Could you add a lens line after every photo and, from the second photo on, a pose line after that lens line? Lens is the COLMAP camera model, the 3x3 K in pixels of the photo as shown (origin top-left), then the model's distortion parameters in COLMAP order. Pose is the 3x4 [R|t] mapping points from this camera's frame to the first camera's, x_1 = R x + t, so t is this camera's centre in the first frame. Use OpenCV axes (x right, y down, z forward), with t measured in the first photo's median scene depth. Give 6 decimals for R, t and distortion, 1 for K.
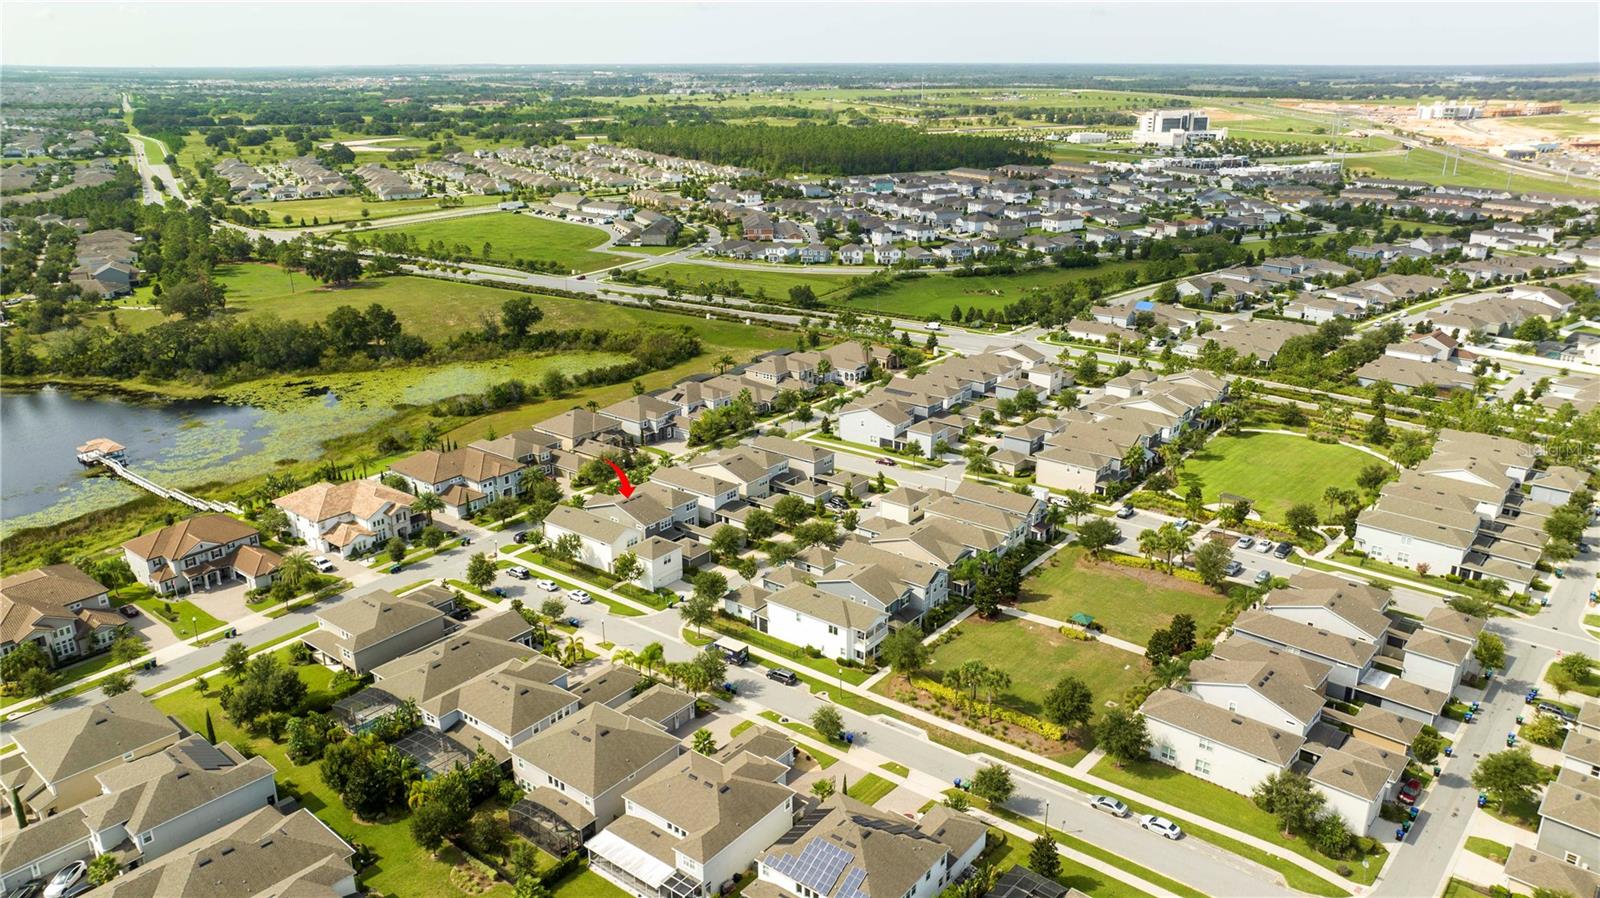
lens RADIAL K [[1128.9, 0, 787.0], [0, 1128.9, 445.5], [0, 0, 1]] dist [-0.028171, 0.029002]
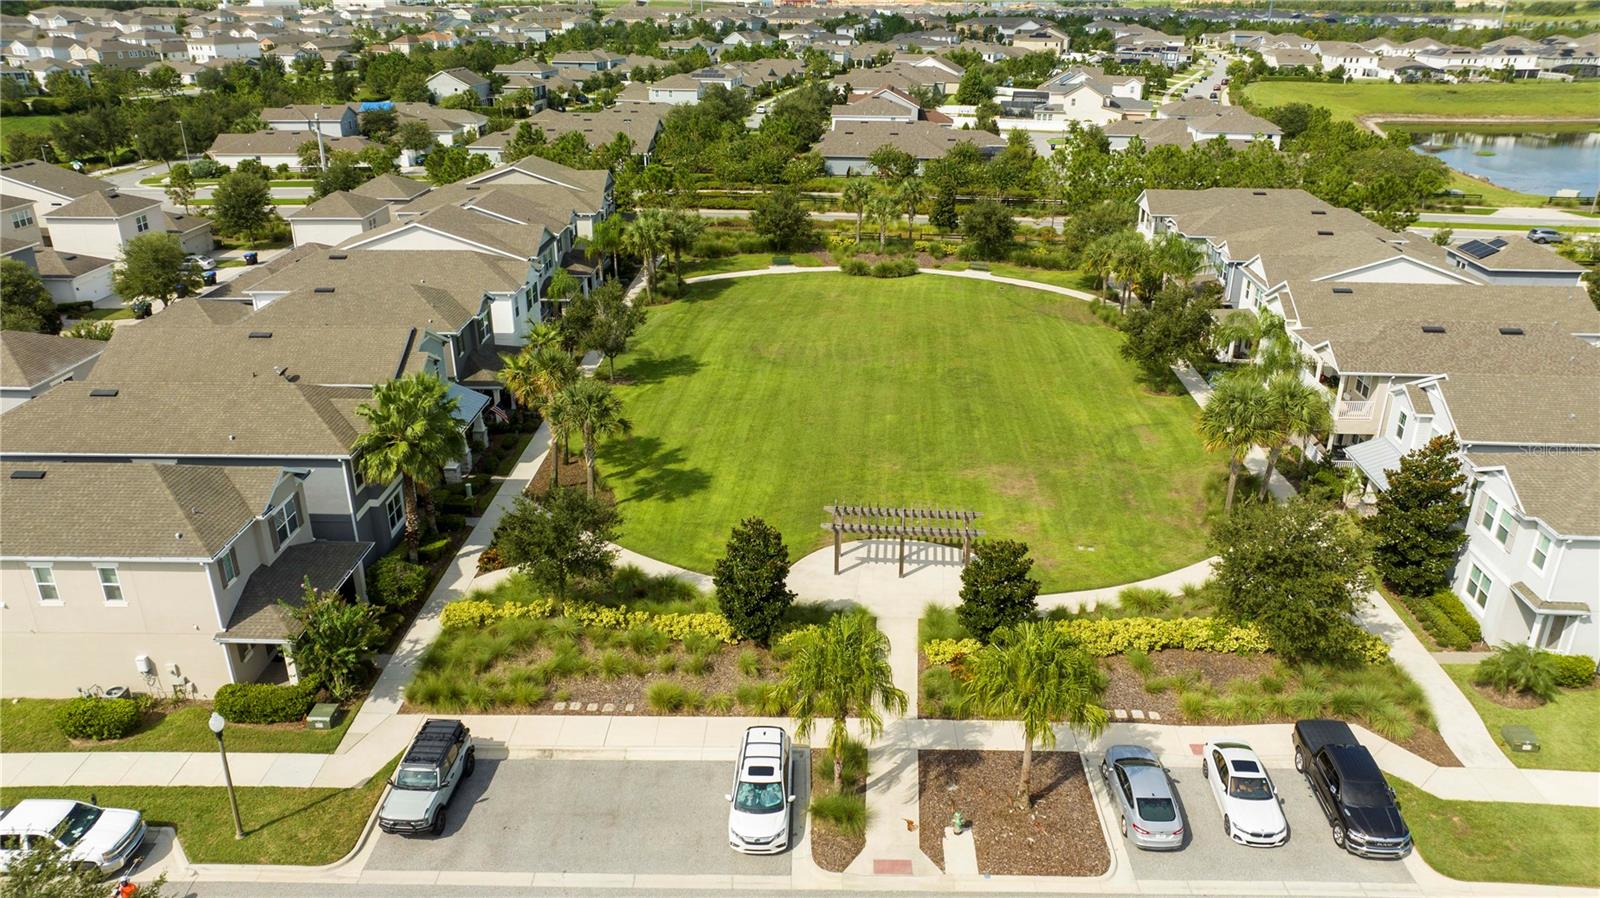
lens RADIAL K [[1128.9, 0, 799.2], [0, 1128.9, 453.1], [0, 0, 1]] dist [-0.028171, 0.029002]
pose [[0.795379, -0.231869, 0.560008, 0.228659], [0.194112, 0.972717, 0.127051, 0.001447], [-0.574188, 0.007650, 0.818687, 0.725477]]
